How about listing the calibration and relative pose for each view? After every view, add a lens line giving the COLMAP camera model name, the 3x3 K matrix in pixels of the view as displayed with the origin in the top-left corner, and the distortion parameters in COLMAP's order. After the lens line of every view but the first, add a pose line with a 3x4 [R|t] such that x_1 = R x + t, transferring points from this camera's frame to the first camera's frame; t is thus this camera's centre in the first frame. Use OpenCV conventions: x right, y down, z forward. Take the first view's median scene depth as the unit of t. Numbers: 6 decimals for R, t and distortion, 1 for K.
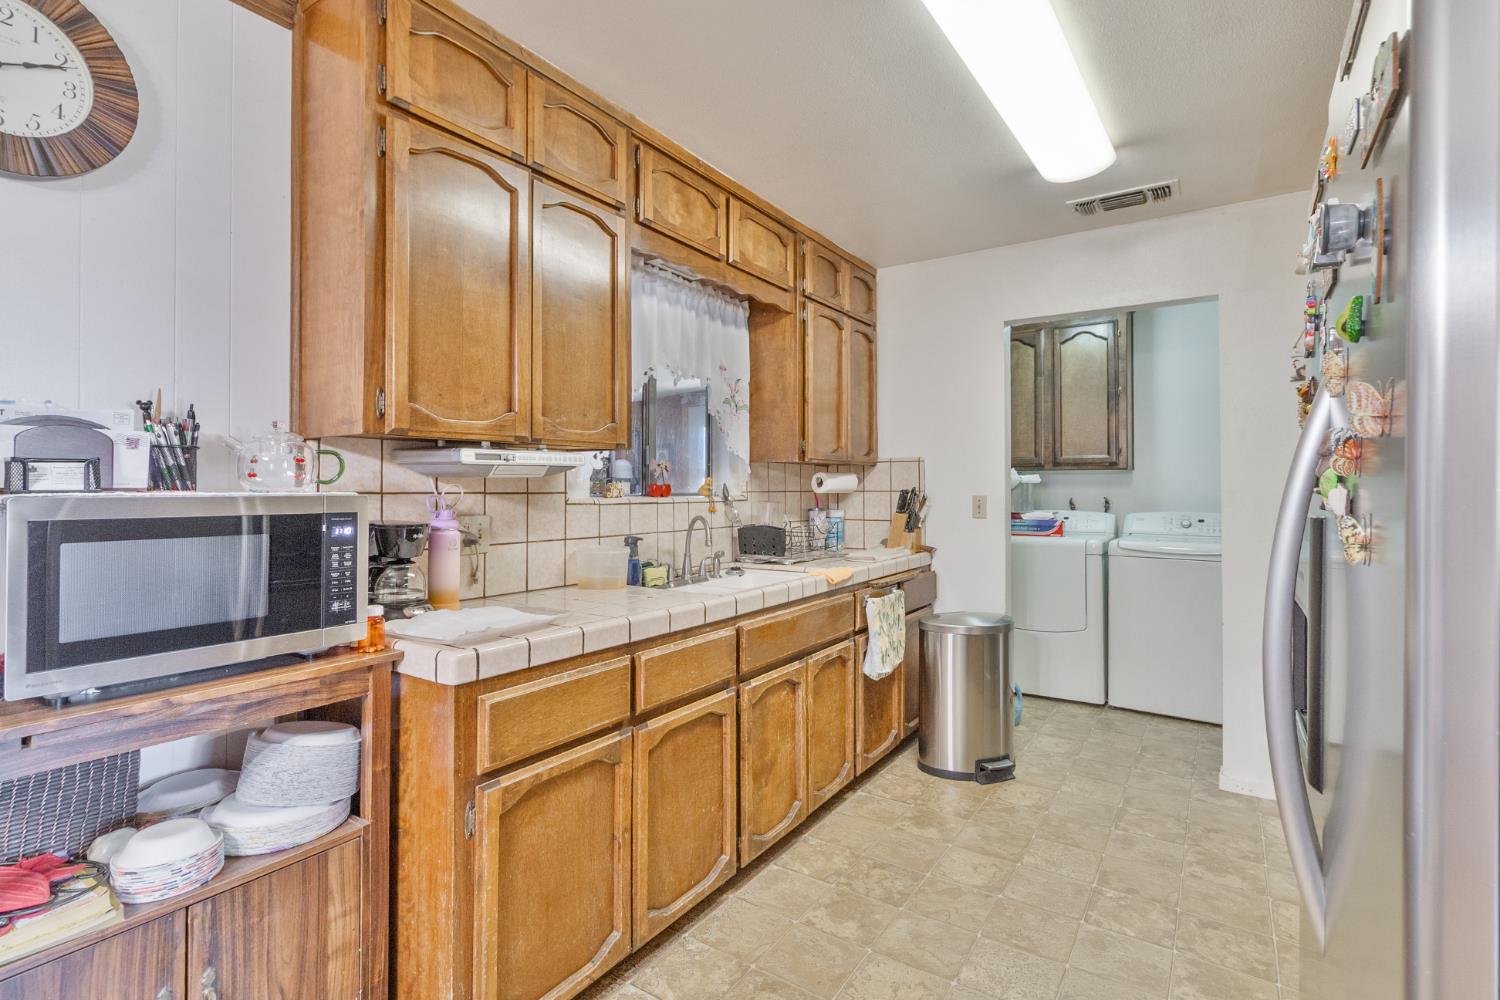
lens RADIAL K [[692.6, 0, 753.9], [0, 692.6, 487.0], [0, 0, 1]] dist [0.002544, 0.000525]
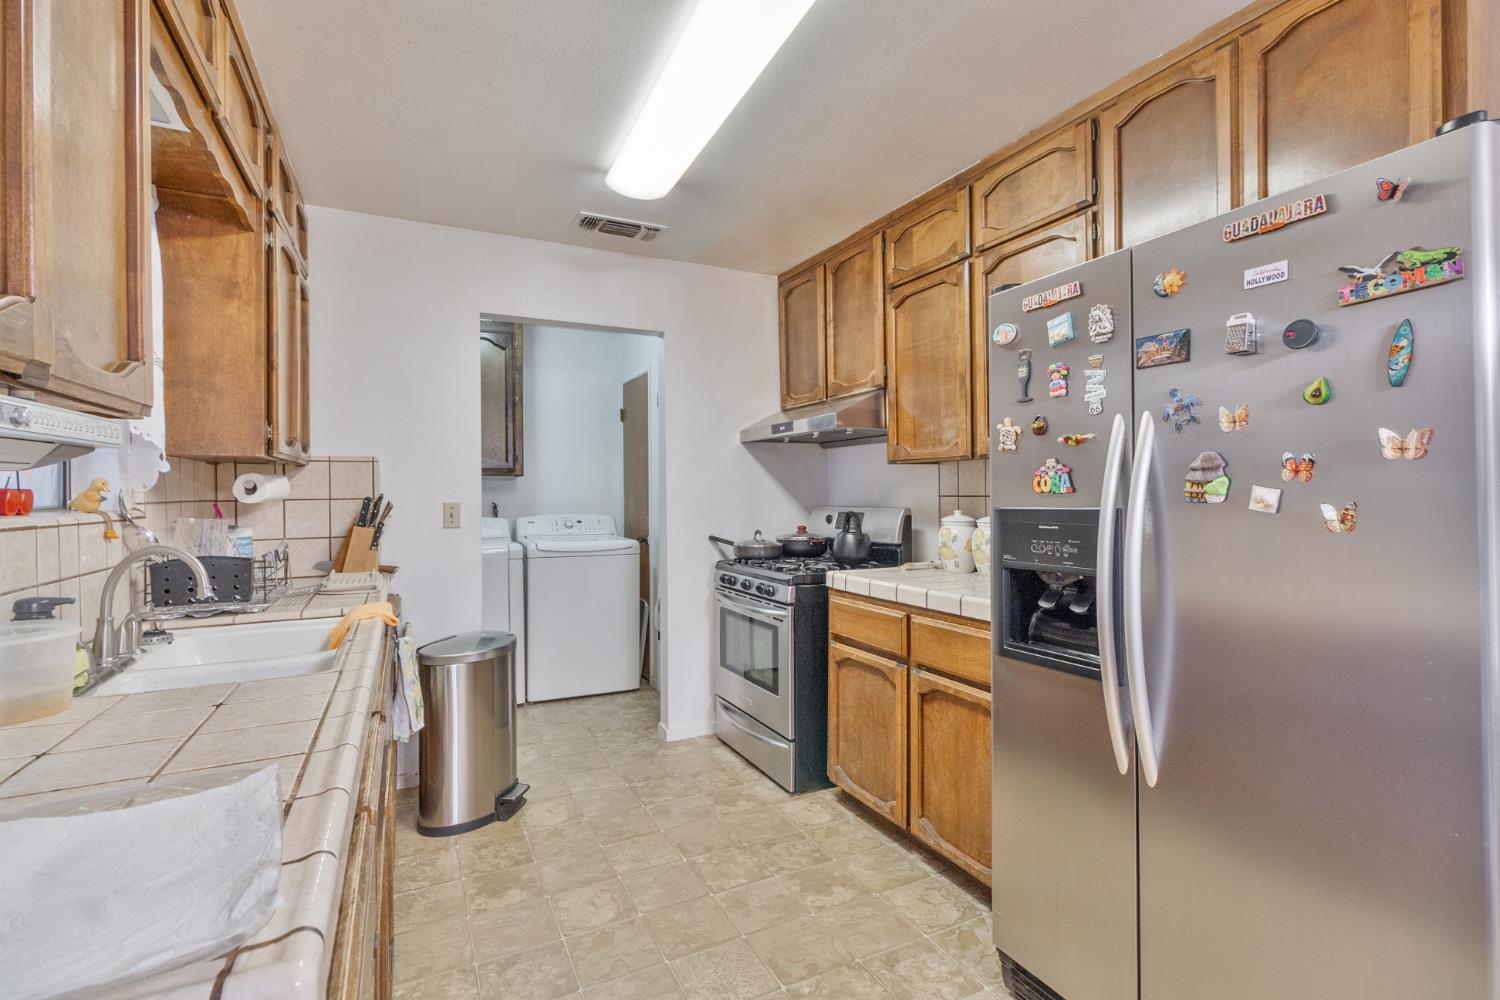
lens RADIAL K [[692.6, 0, 744.2], [0, 692.6, 490.2], [0, 0, 1]] dist [0.002544, 0.000525]
pose [[0.504323, -0.001670, 0.863514, -0.248527], [0.005265, 0.999985, -0.001142, -0.000681], [-0.863499, 0.005122, 0.504324, 0.233518]]
